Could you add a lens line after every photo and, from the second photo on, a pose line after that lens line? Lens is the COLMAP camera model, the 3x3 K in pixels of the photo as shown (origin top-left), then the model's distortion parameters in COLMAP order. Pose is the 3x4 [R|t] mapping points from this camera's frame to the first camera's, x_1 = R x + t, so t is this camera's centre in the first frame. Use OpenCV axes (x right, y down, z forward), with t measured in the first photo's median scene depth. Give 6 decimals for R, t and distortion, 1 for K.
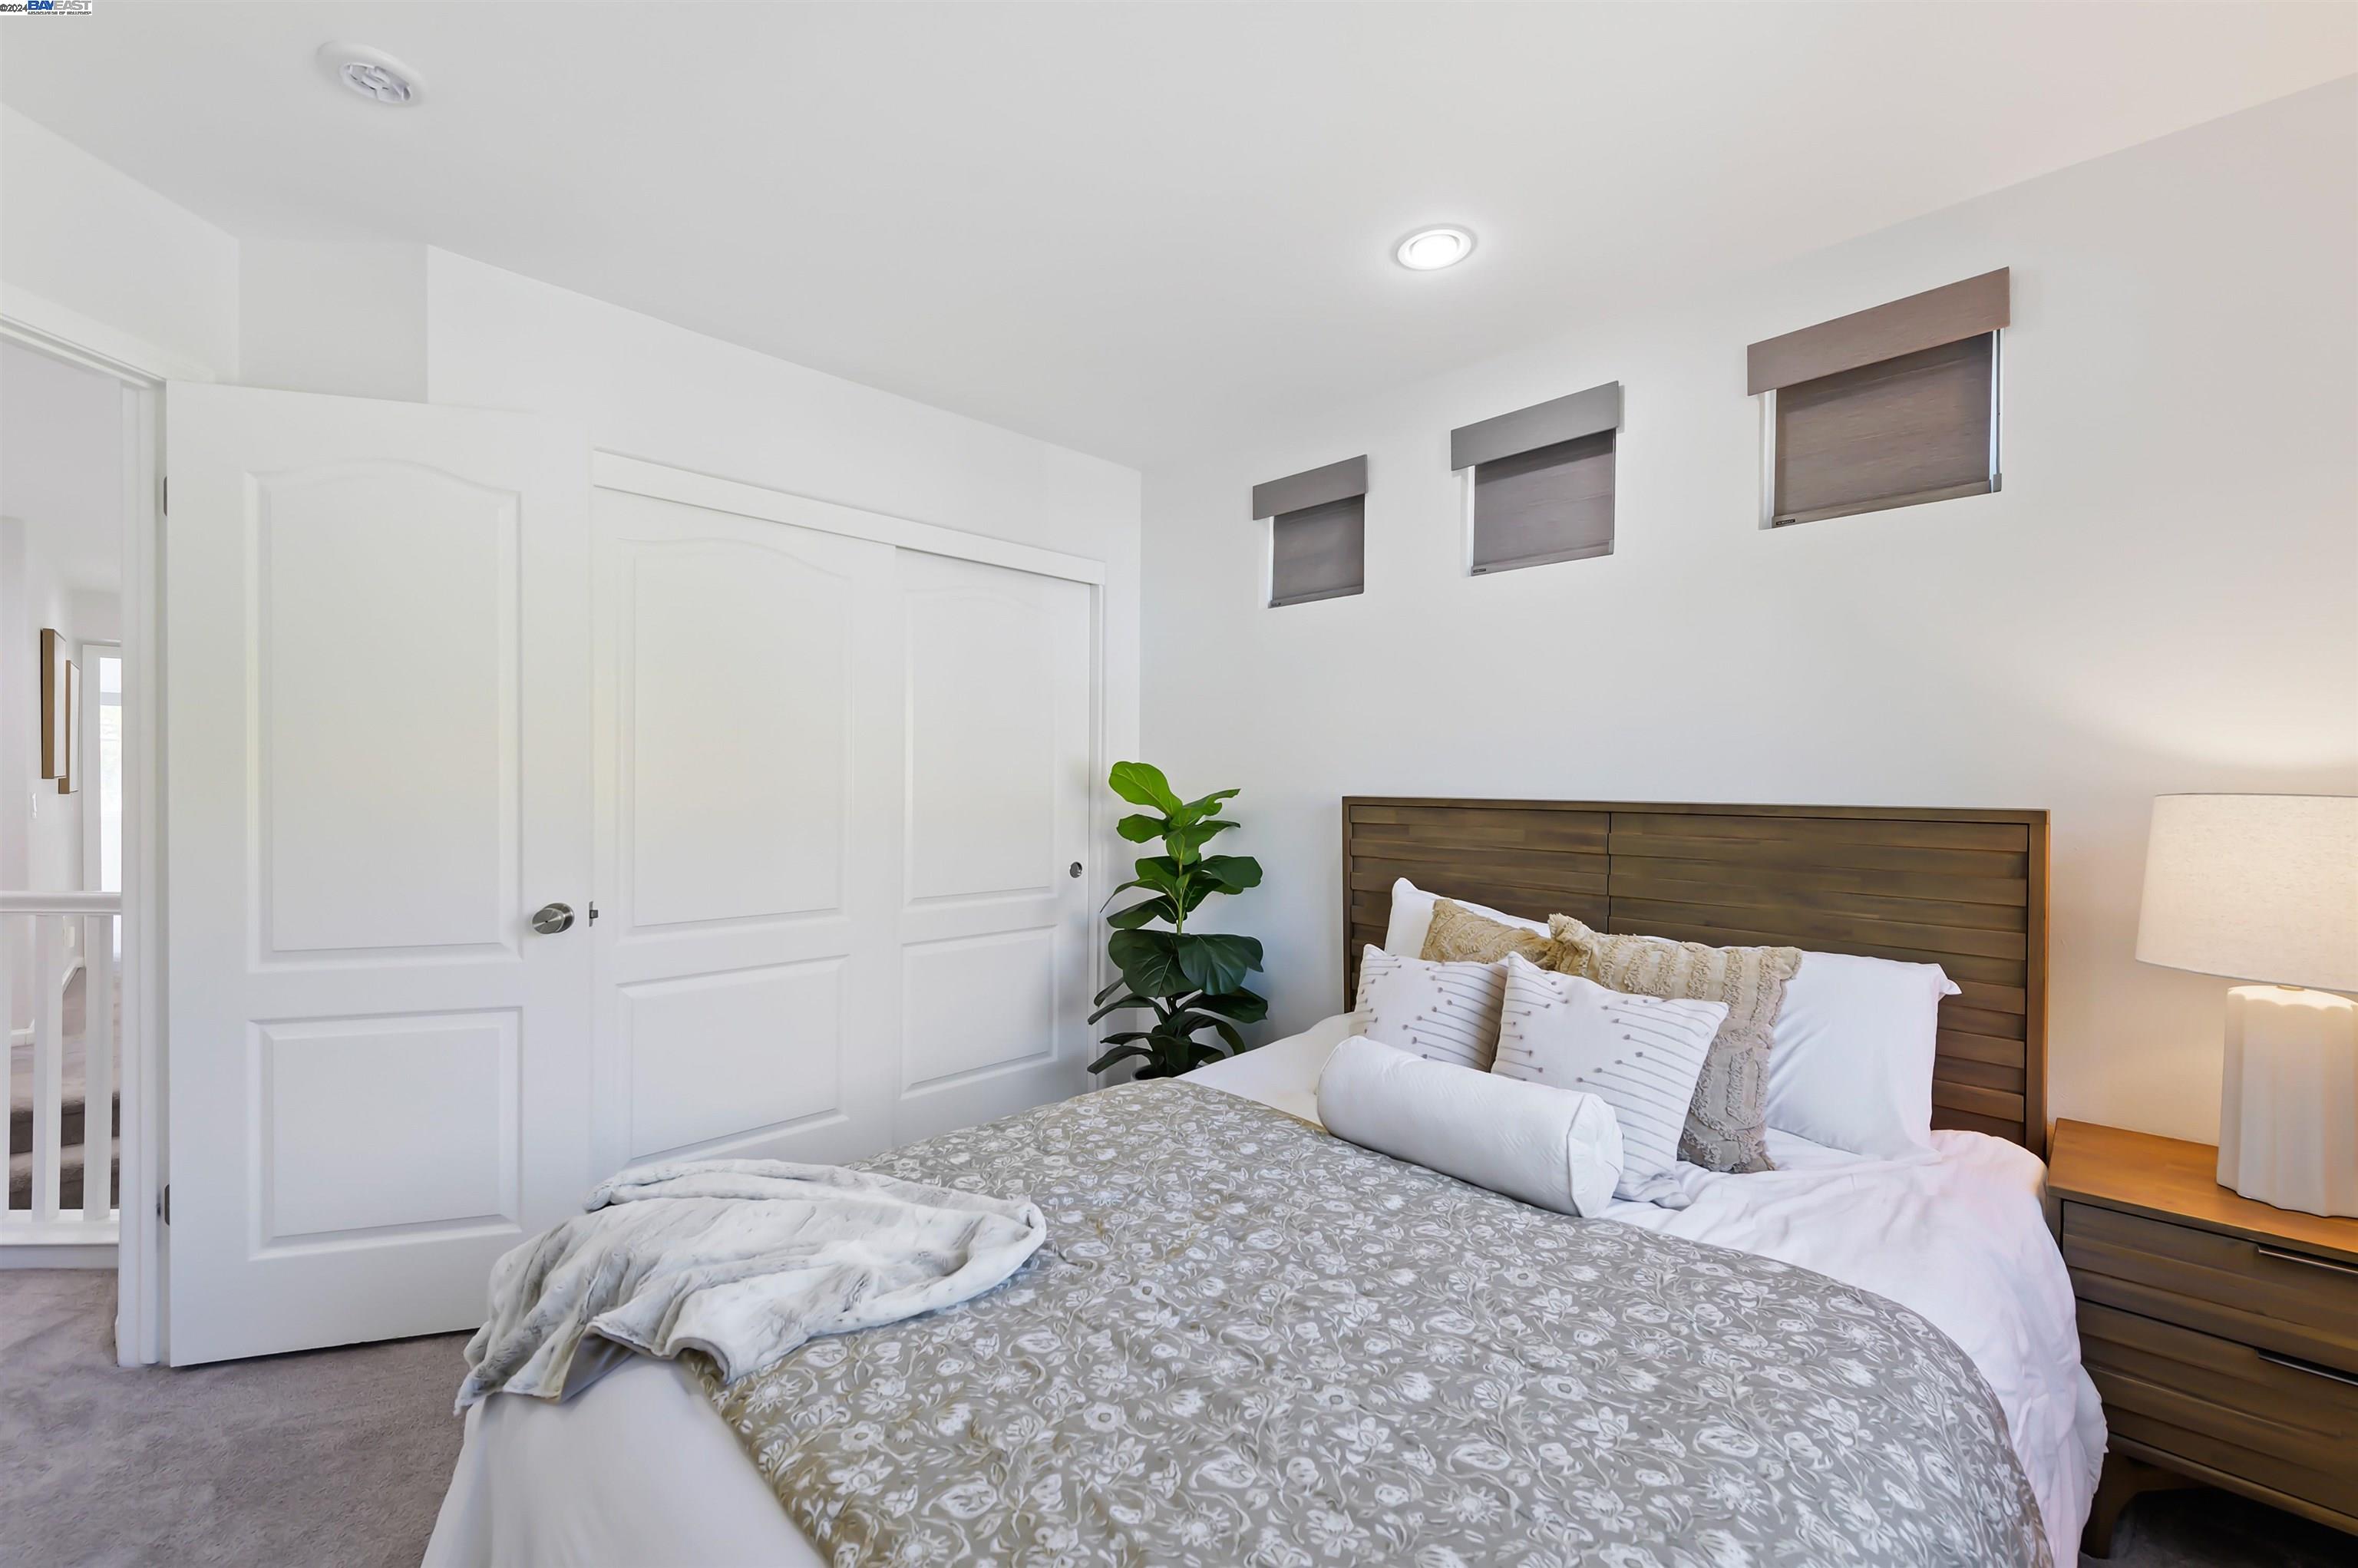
lens RADIAL K [[944.7, 0, 1197.1], [0, 944.7, 796.5], [0, 0, 1]] dist [0.015888, -0.000081]
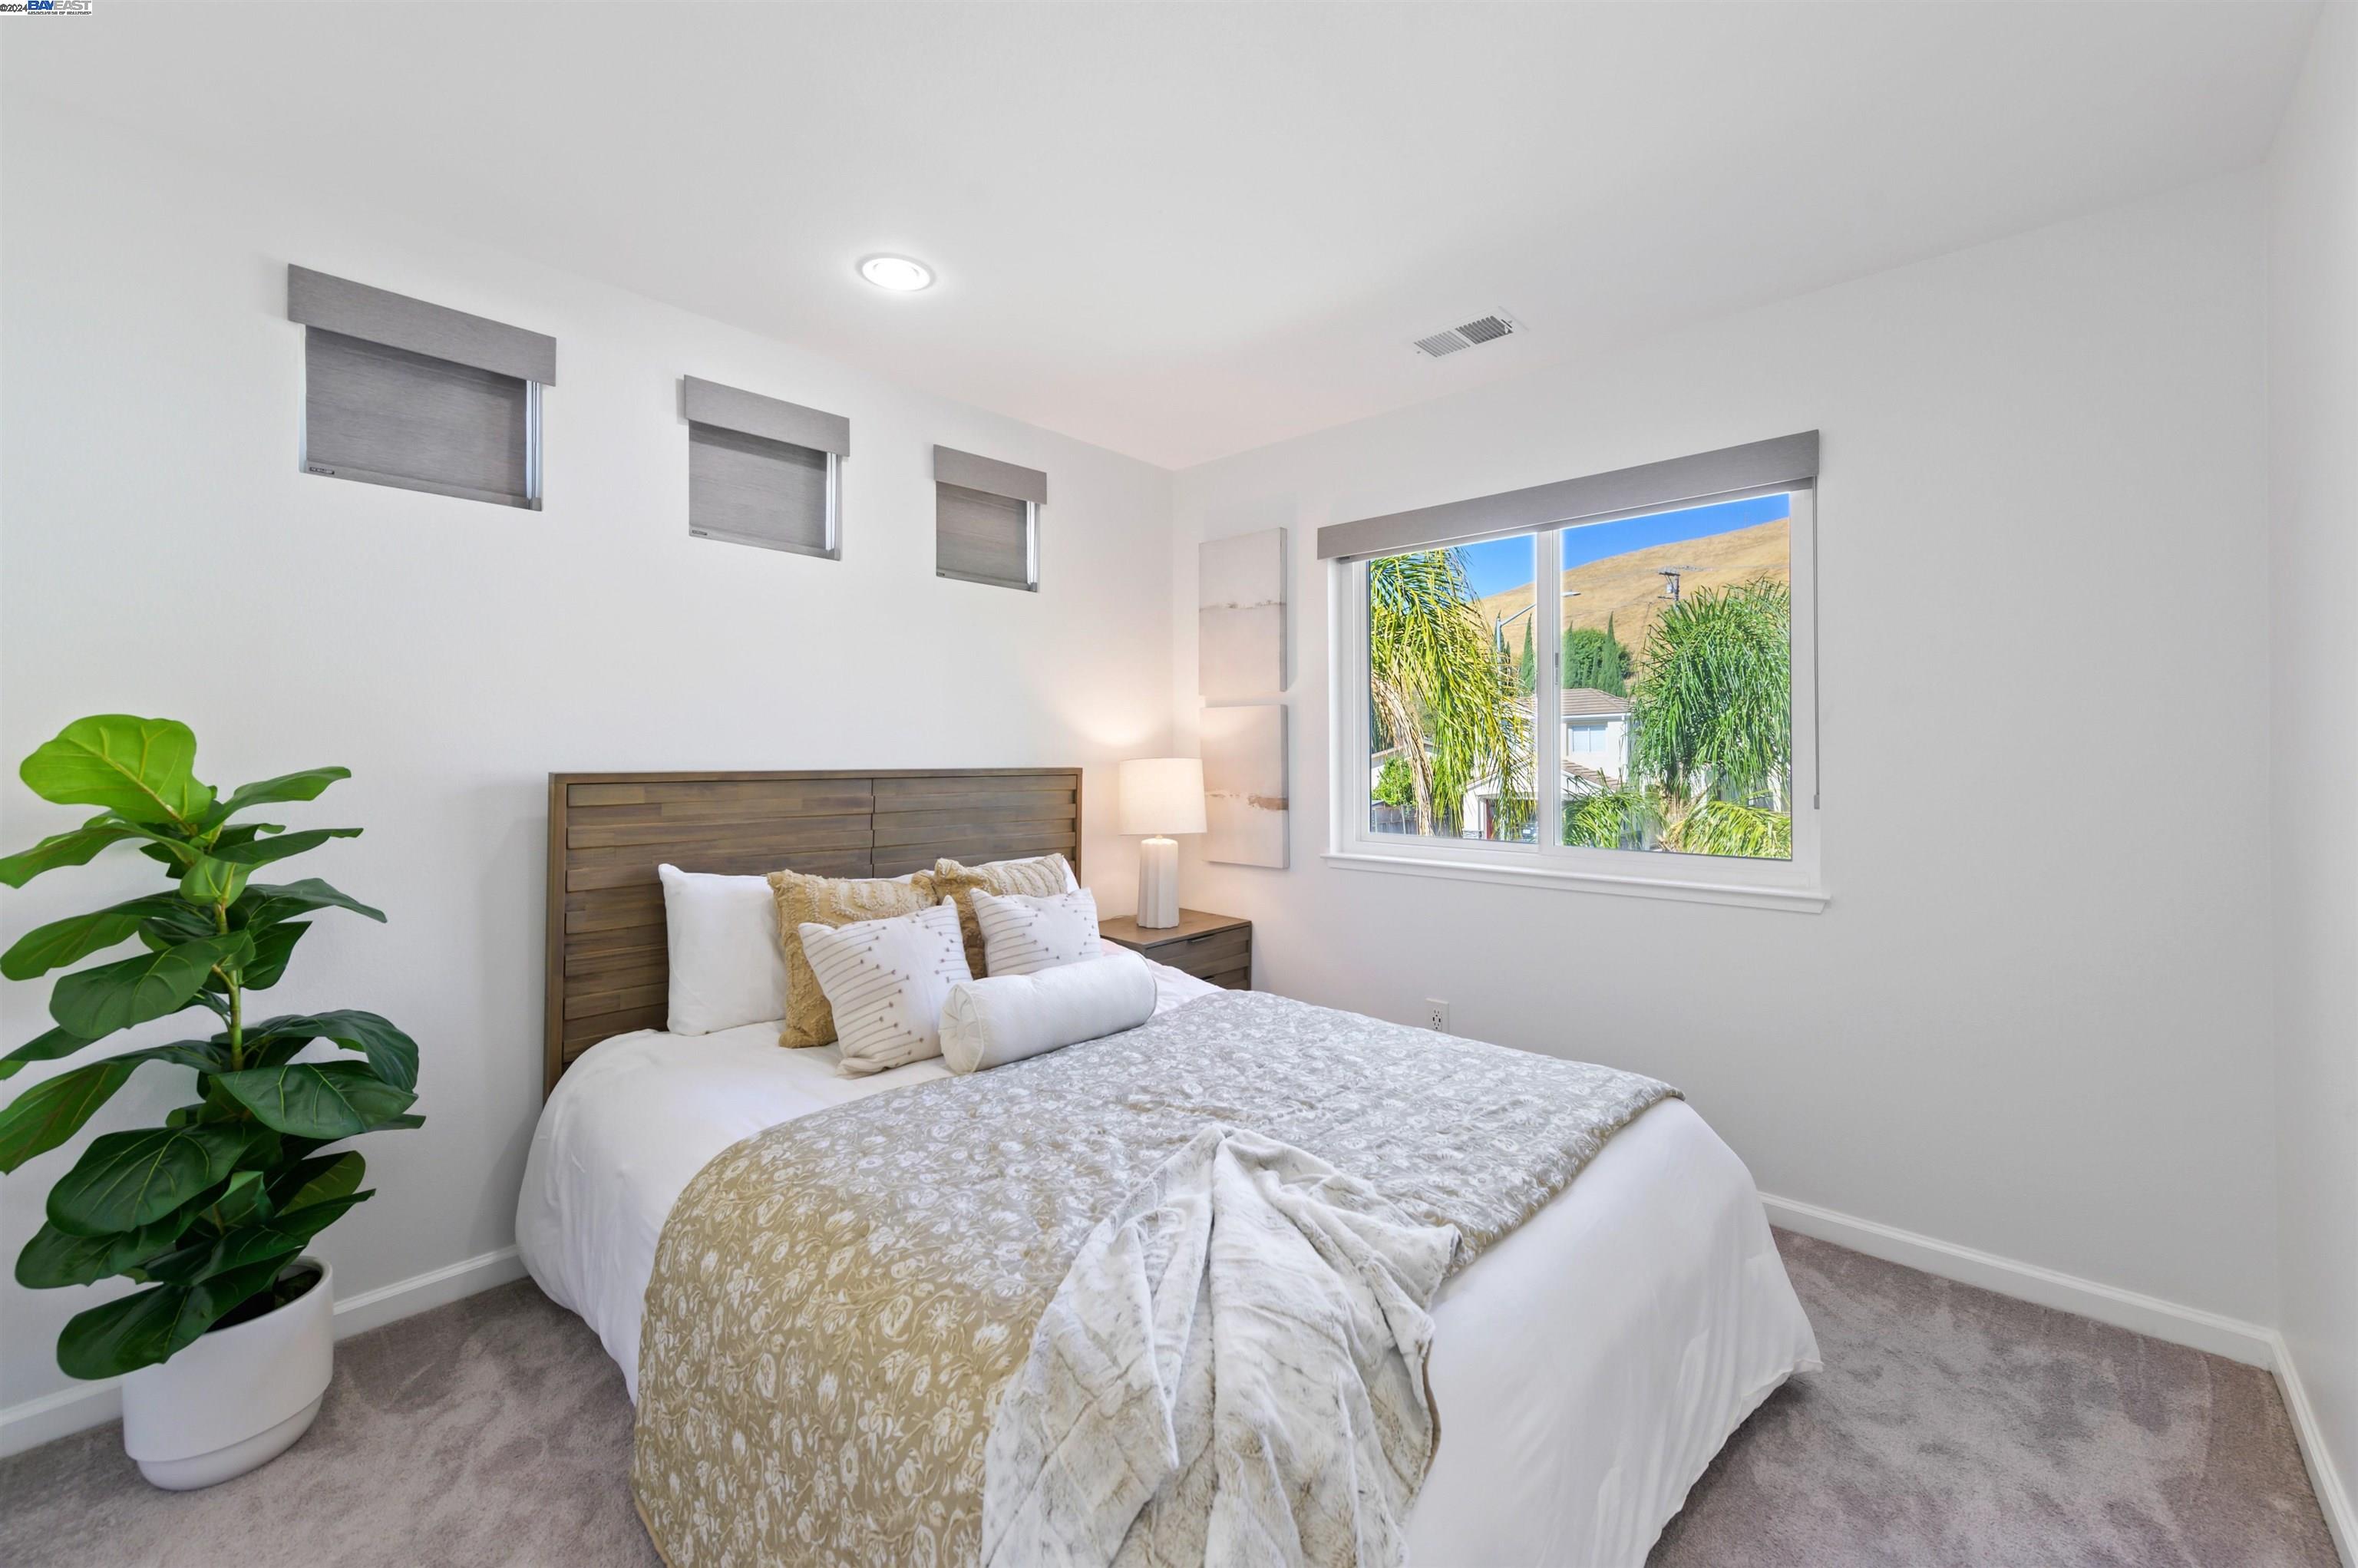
lens RADIAL K [[940.3, 0, 1177.7], [0, 940.3, 756.0], [0, 0, 1]] dist [-0.000642, -0.000012]
pose [[-0.022054, -0.000250, 0.999757, -0.773292], [0.023578, 0.999722, 0.000770, -0.003395], [-0.999479, 0.023590, -0.022042, 0.637151]]
